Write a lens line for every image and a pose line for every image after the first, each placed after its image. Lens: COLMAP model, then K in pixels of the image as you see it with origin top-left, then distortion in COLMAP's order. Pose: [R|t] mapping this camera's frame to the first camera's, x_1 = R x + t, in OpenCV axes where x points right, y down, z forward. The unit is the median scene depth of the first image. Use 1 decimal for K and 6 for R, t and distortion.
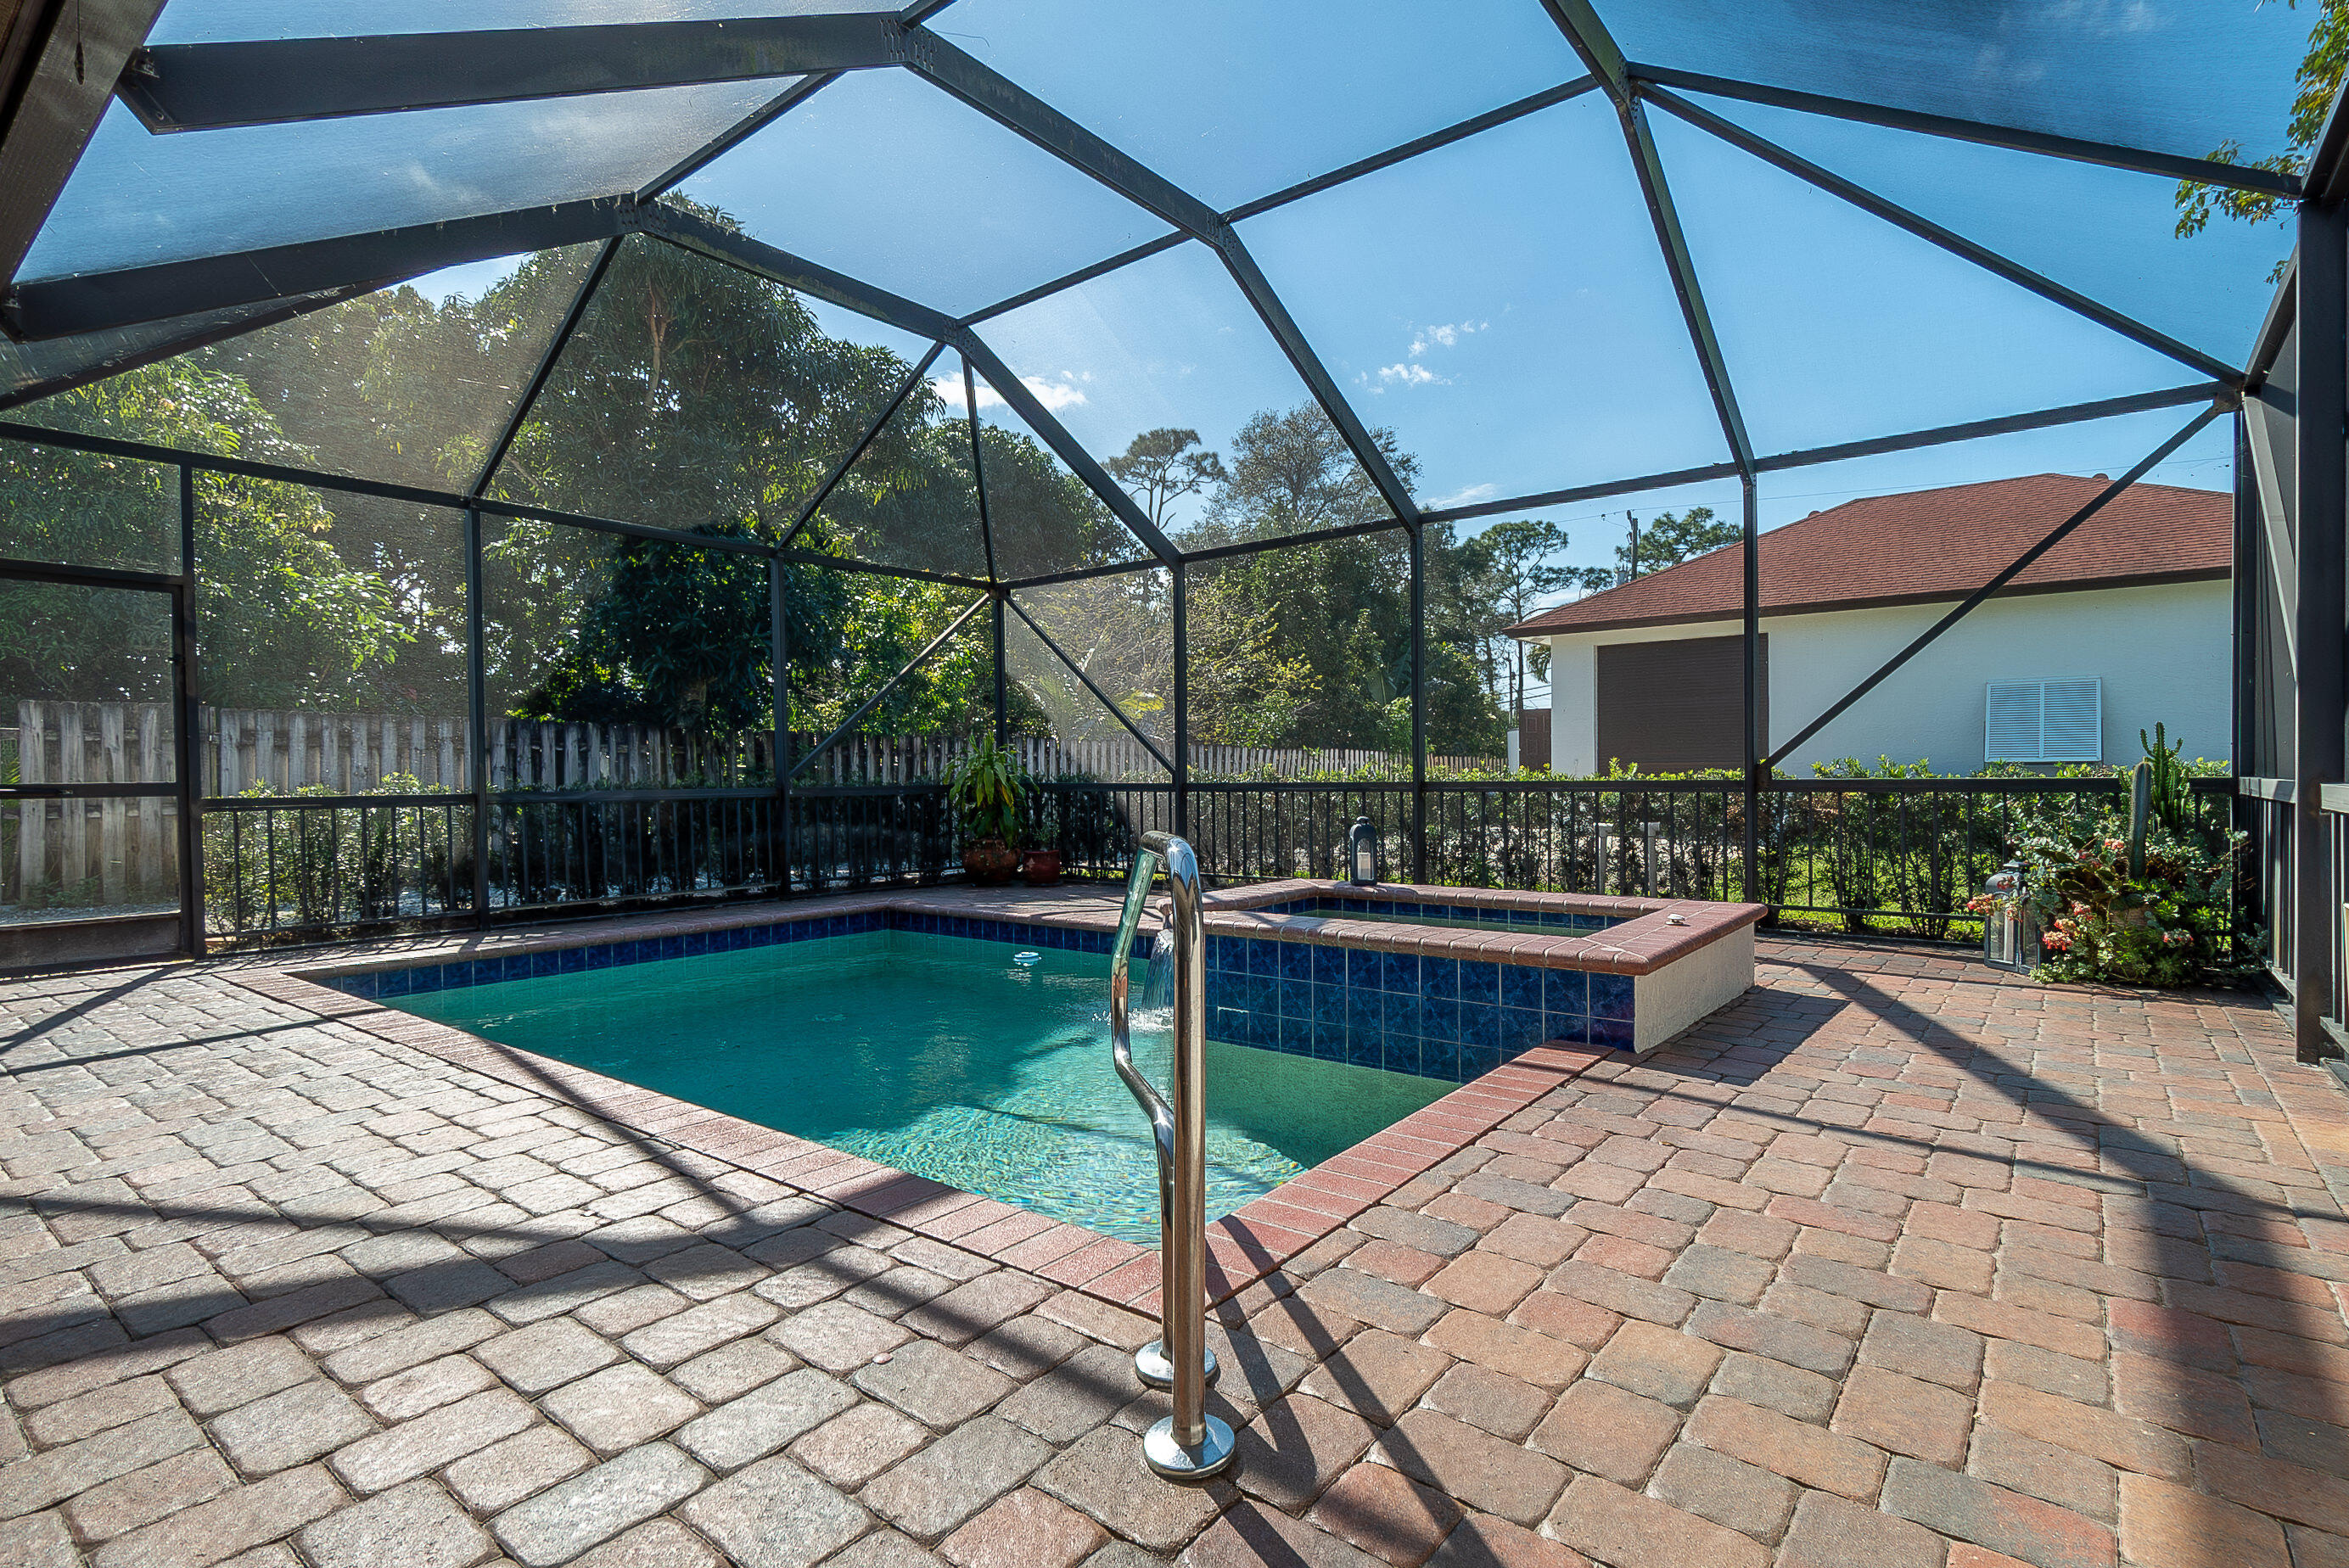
lens RADIAL K [[1153.9, 0, 1174.5], [0, 1153.9, 784.0], [0, 0, 1]] dist [0.003615, -0.000055]
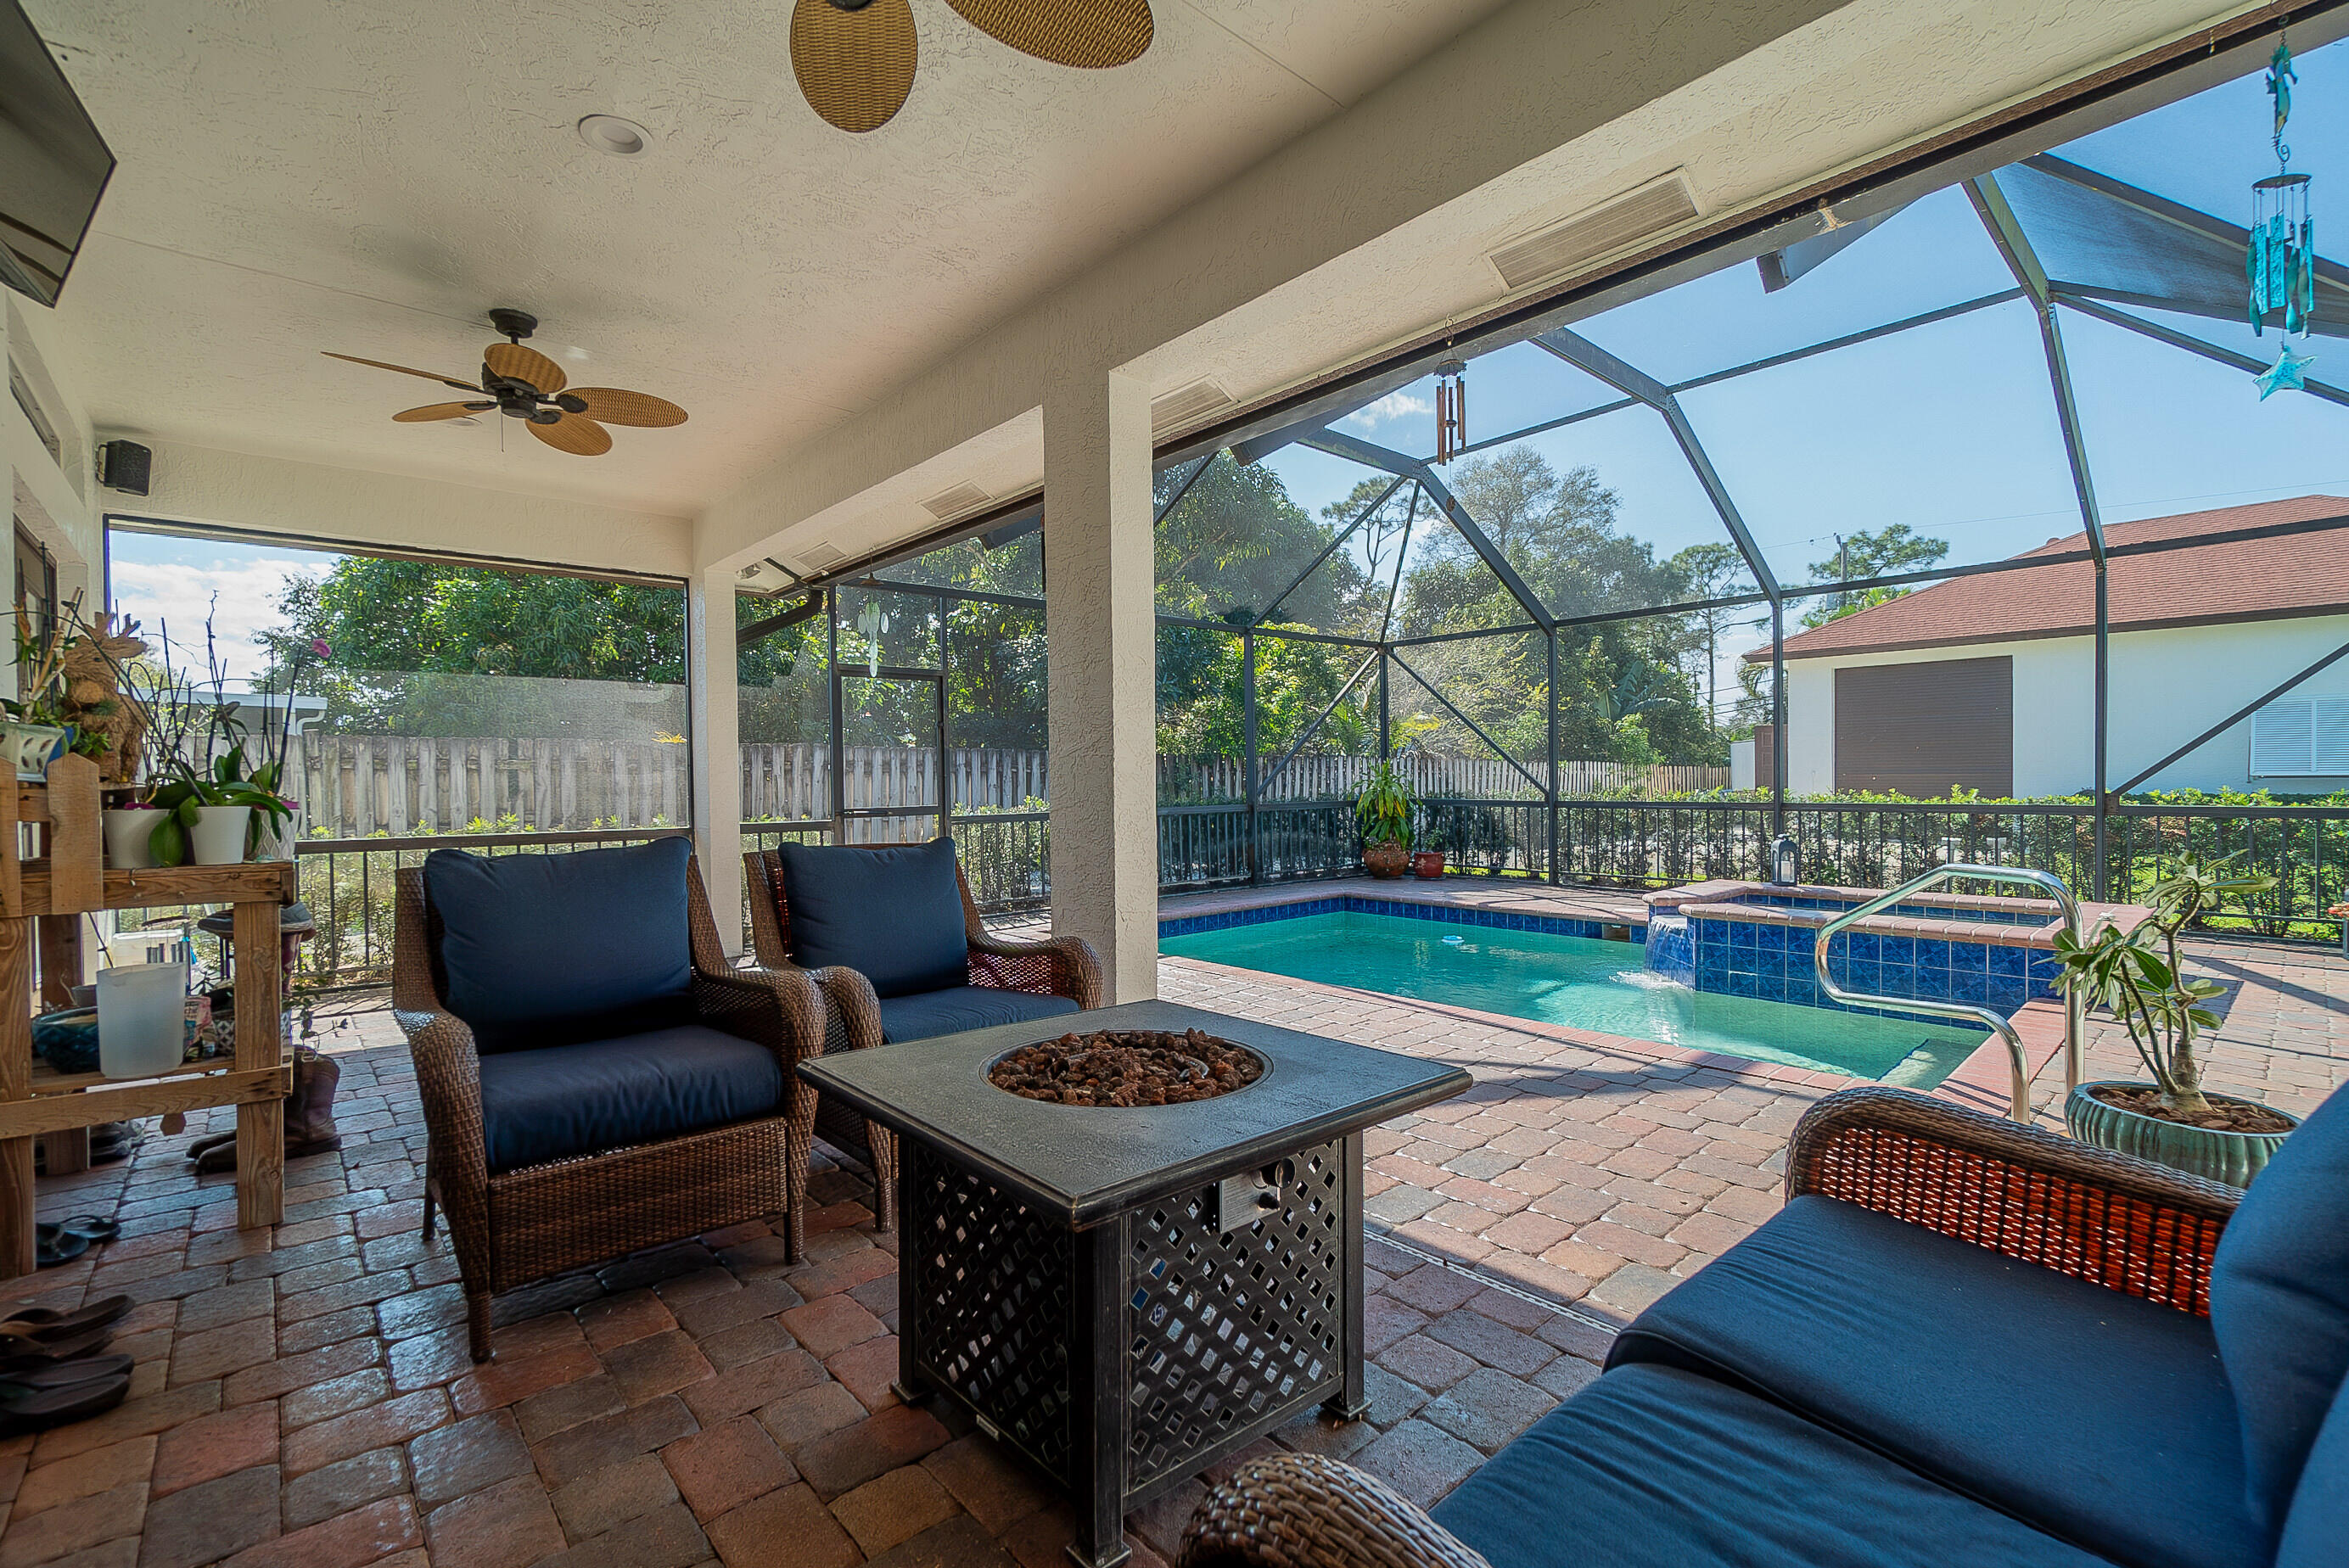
lens RADIAL K [[1043.5, 0, 1174.5], [0, 1043.5, 784.0], [0, 0, 1]] dist [0.014596, -0.000191]
pose [[0.988370, 0.000569, -0.152068, -0.235803], [-0.000495, 1.000000, 0.000519, -0.020280], [0.152068, -0.000438, 0.988370, -0.205426]]
